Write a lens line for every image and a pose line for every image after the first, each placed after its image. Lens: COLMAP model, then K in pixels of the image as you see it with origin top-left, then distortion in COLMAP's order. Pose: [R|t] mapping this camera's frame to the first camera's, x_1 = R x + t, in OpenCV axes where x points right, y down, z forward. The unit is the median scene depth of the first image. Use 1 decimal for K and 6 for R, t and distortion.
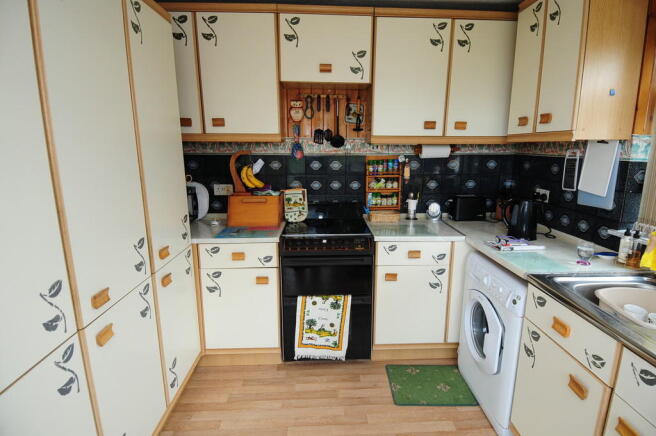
lens RADIAL K [[341.6, 0, 338.5], [0, 341.6, 217.7], [0, 0, 1]] dist [0.069560, -0.068551]
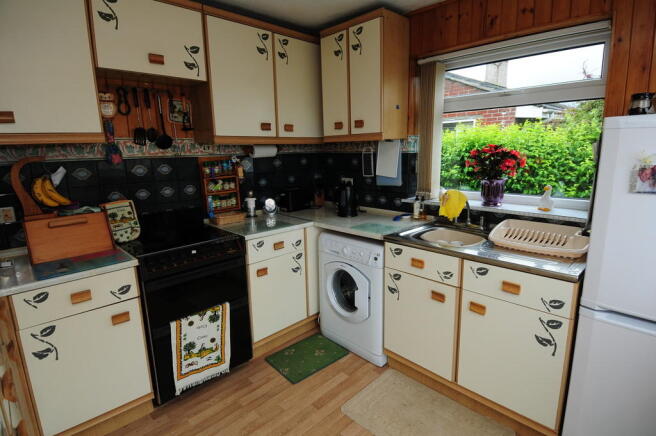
lens RADIAL K [[341.6, 0, 338.5], [0, 341.6, 217.7], [0, 0, 1]] dist [0.069560, -0.068551]
pose [[0.739628, -0.154309, 0.655087, -0.328276], [0.160715, 0.985696, 0.050730, -0.004734], [-0.653545, 0.067761, 0.753848, 0.056002]]
